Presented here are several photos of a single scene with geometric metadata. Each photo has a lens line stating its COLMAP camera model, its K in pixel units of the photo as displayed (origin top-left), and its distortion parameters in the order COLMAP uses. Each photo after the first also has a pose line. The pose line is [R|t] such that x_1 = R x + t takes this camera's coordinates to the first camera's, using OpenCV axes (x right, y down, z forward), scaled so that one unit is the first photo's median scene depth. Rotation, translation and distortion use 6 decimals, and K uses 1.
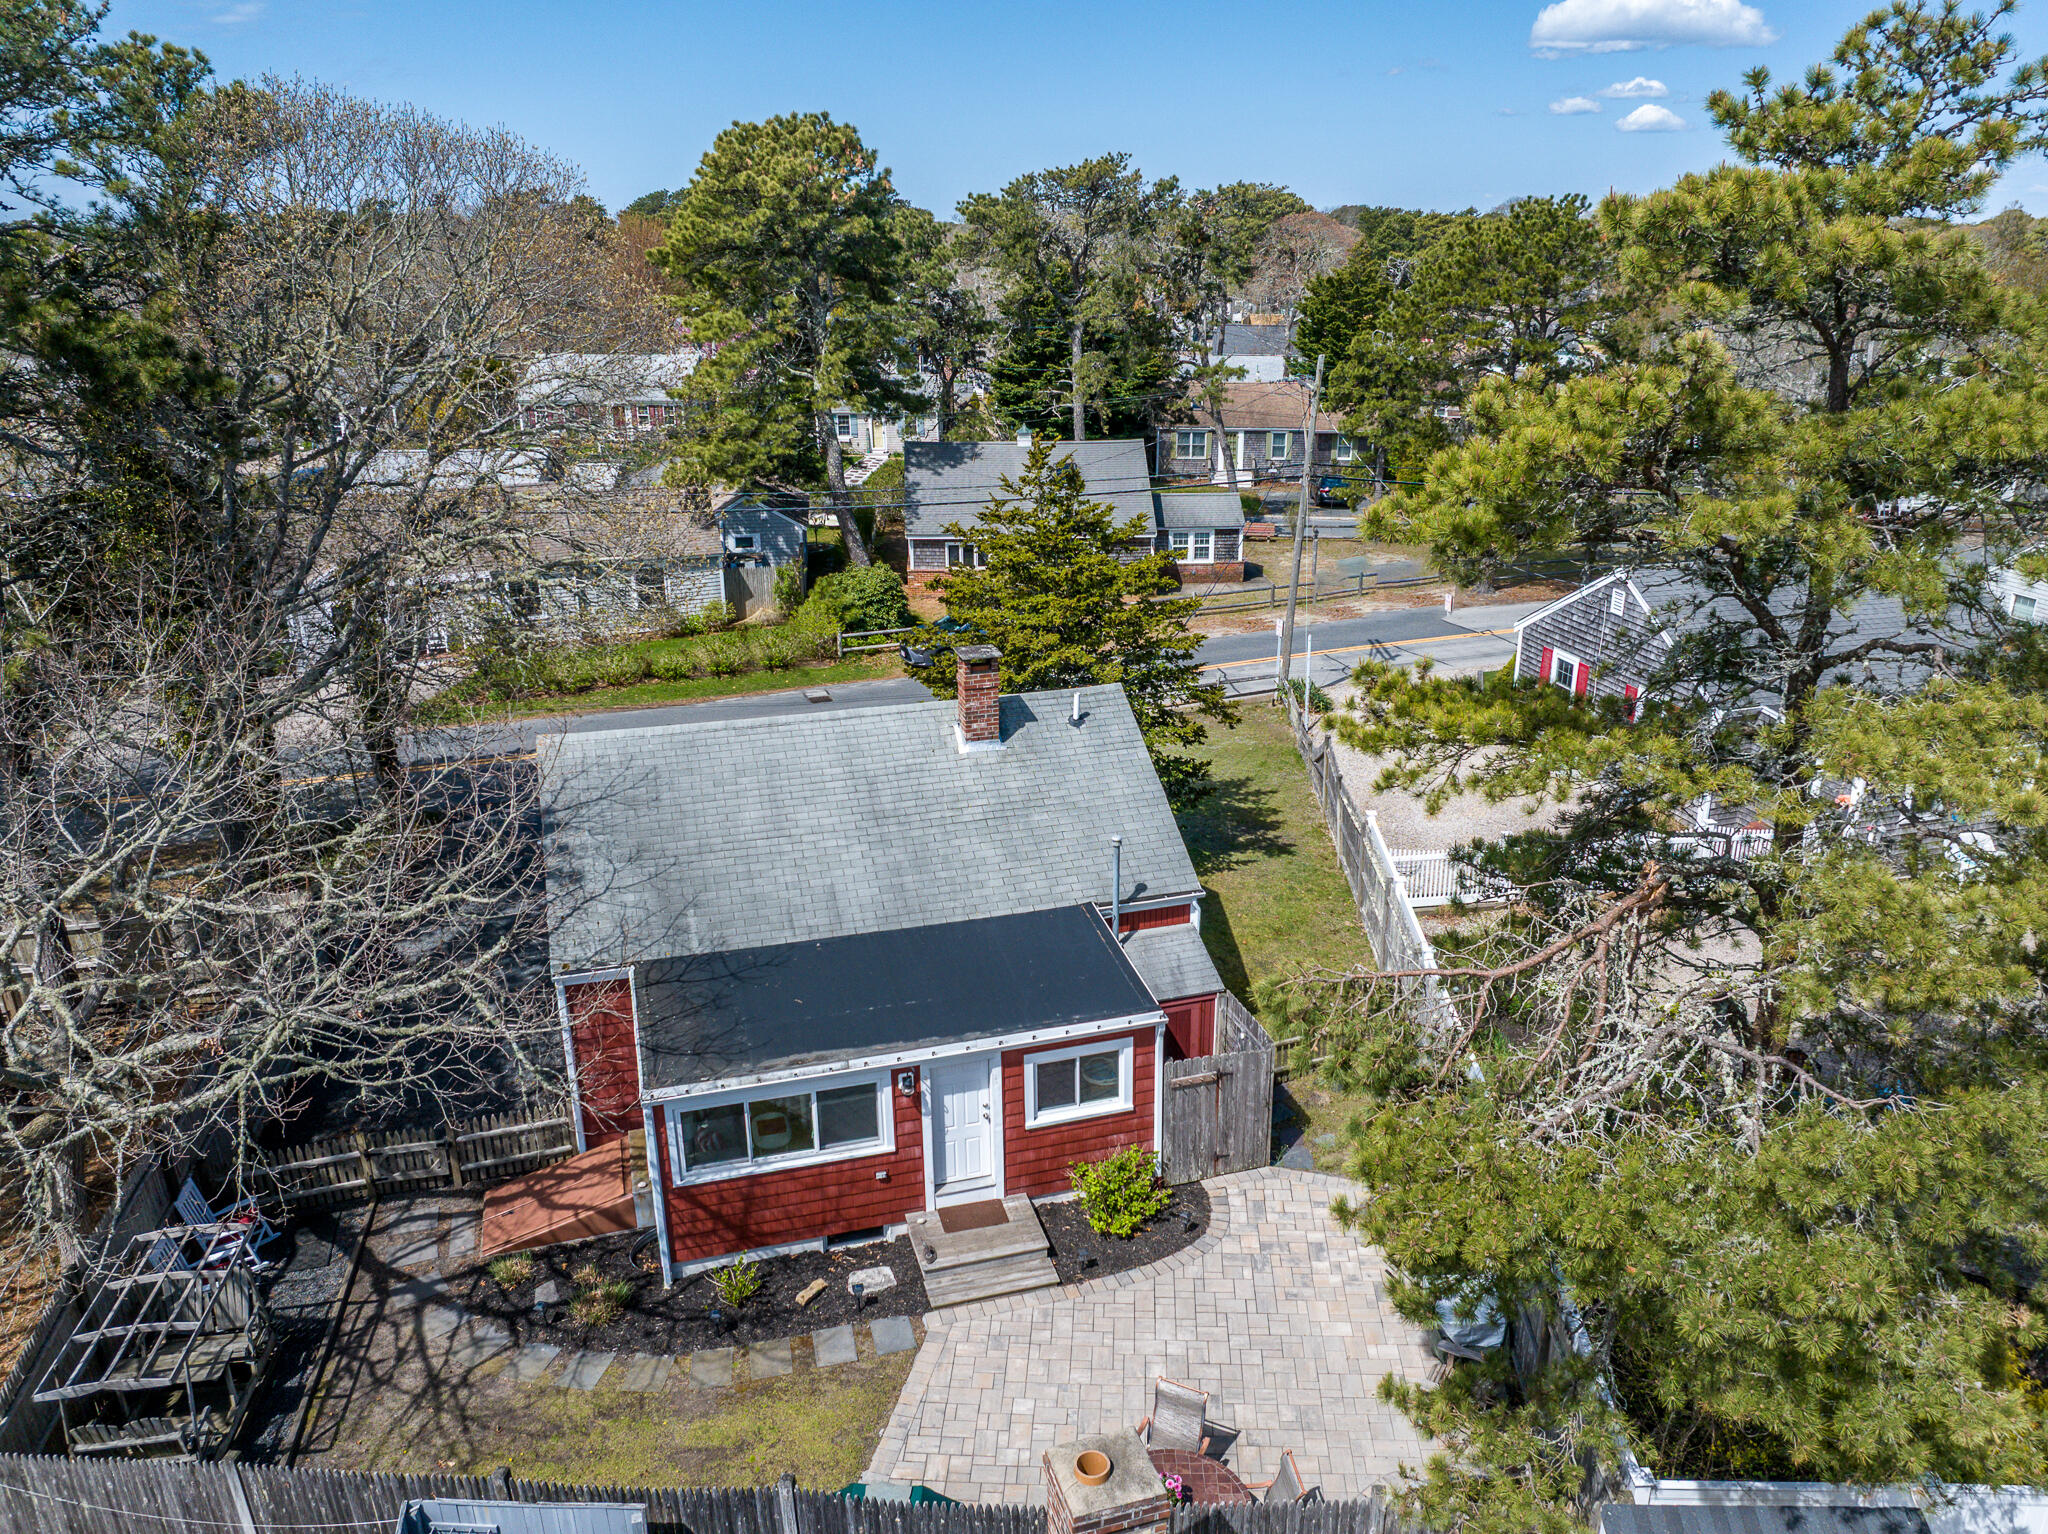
lens RADIAL K [[1391.6, 0, 1024.0], [0, 1391.6, 767.0], [0, 0, 1]] dist [-0.030950, 0.003379]
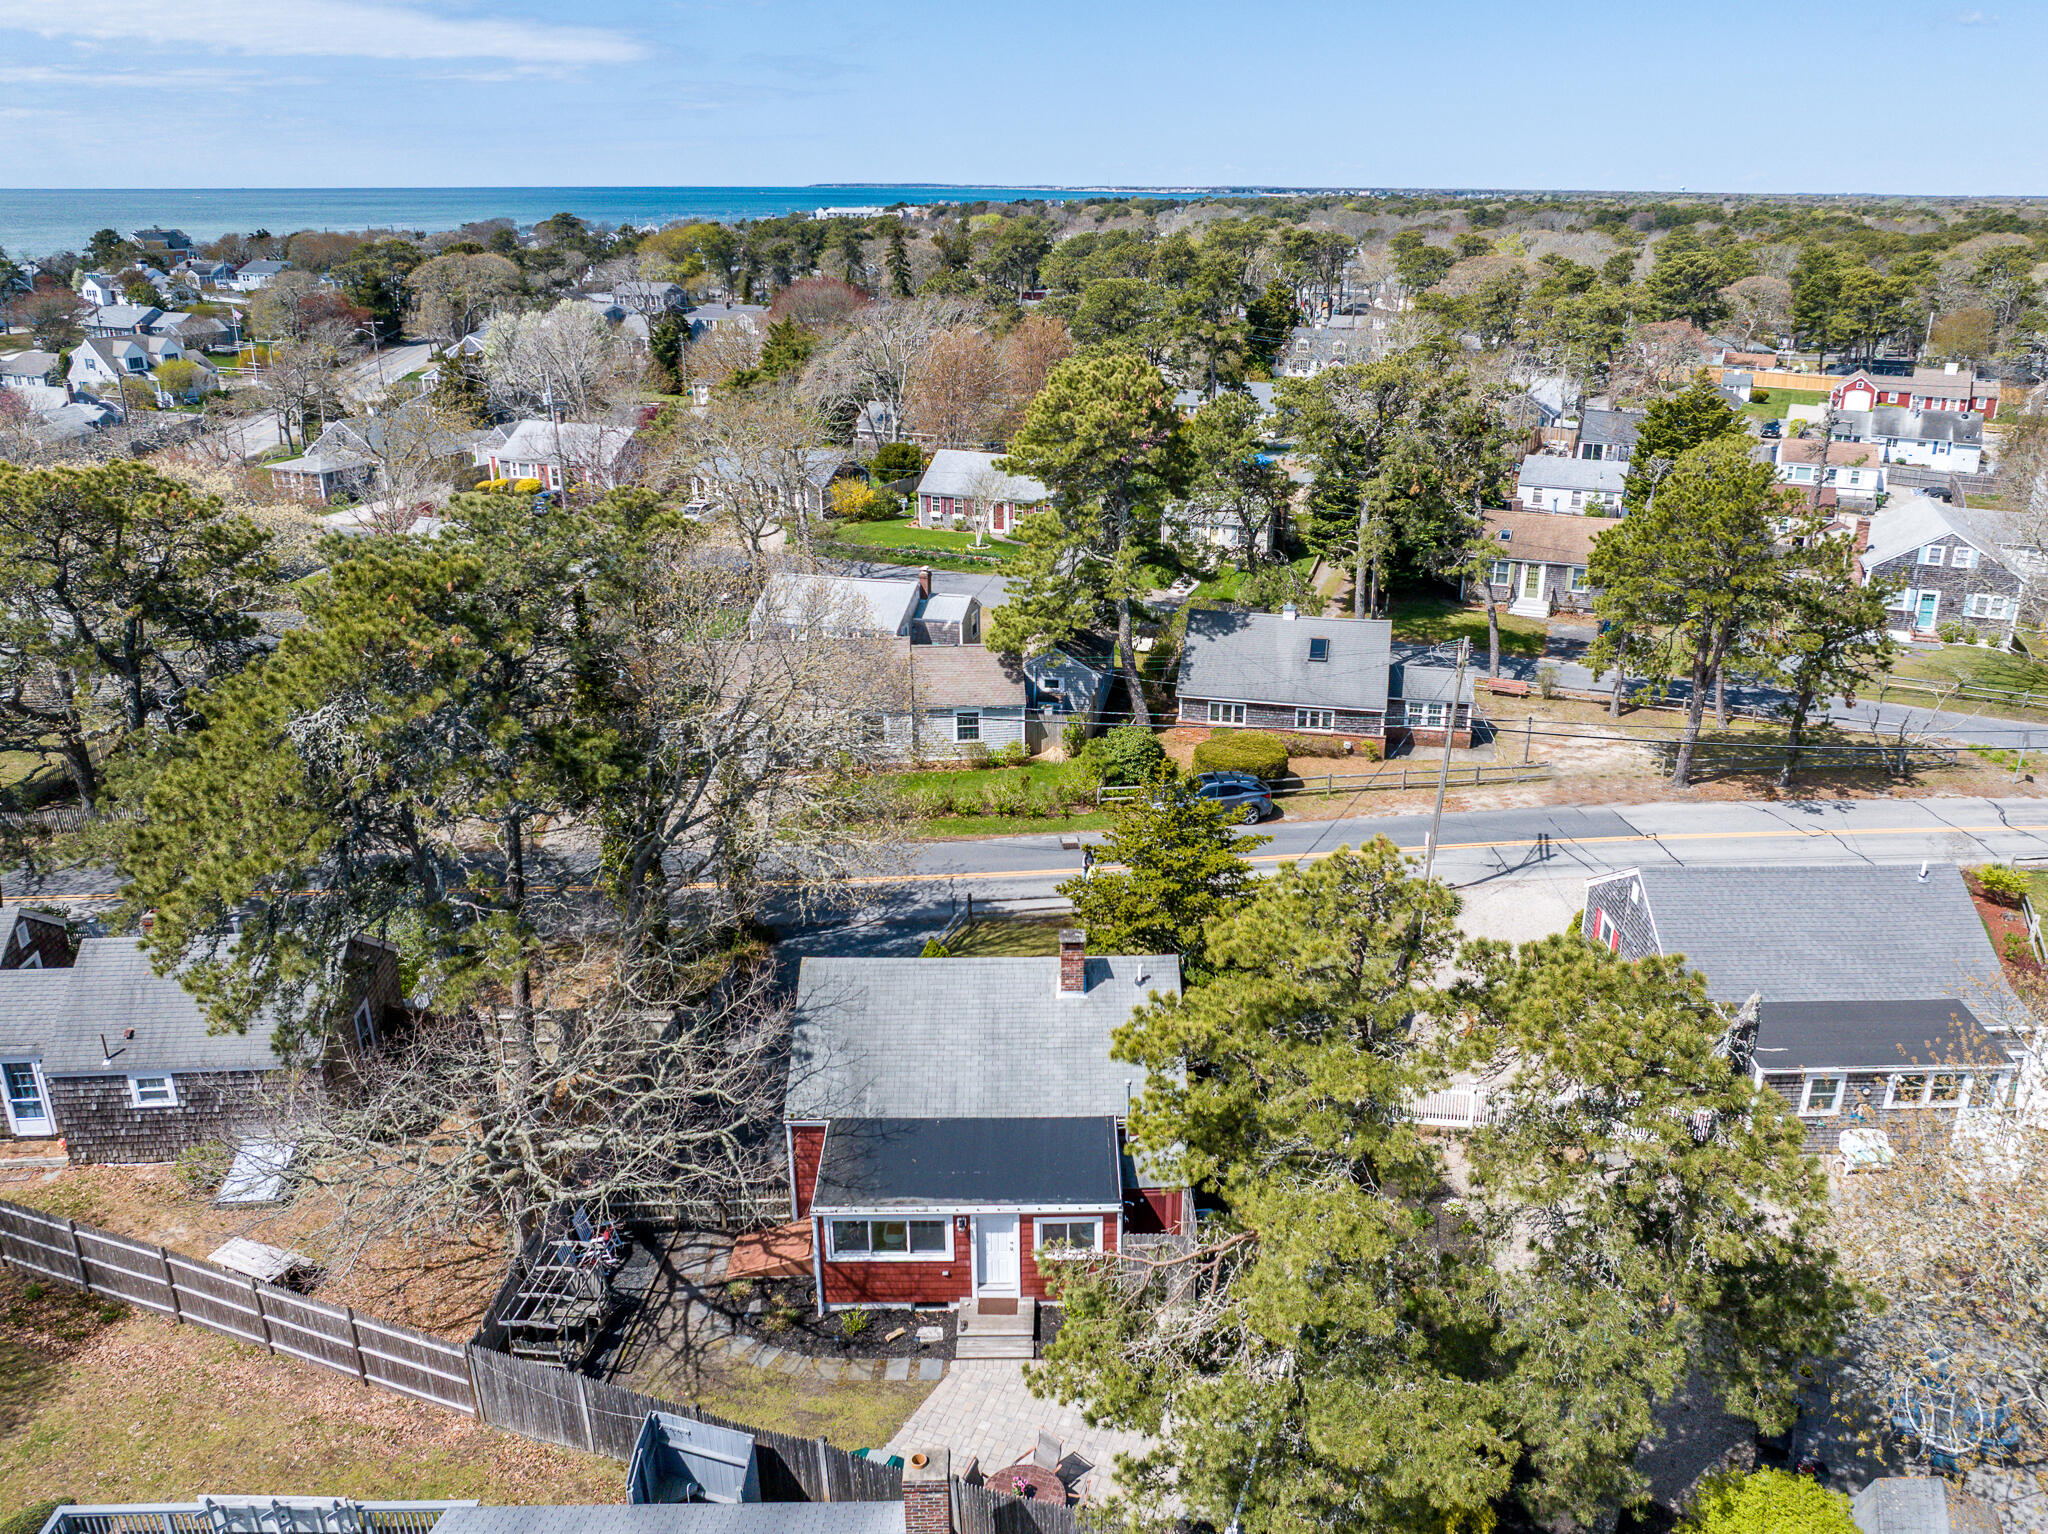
lens RADIAL K [[1325.7, 0, 1078.9], [0, 1325.7, 766.7], [0, 0, 1]] dist [-0.032539, -0.003707]
pose [[0.969381, 0.097695, -0.225292, 0.363546], [-0.099977, 0.994989, 0.001286, -0.345922], [0.224289, 0.021278, 0.974290, -0.557378]]
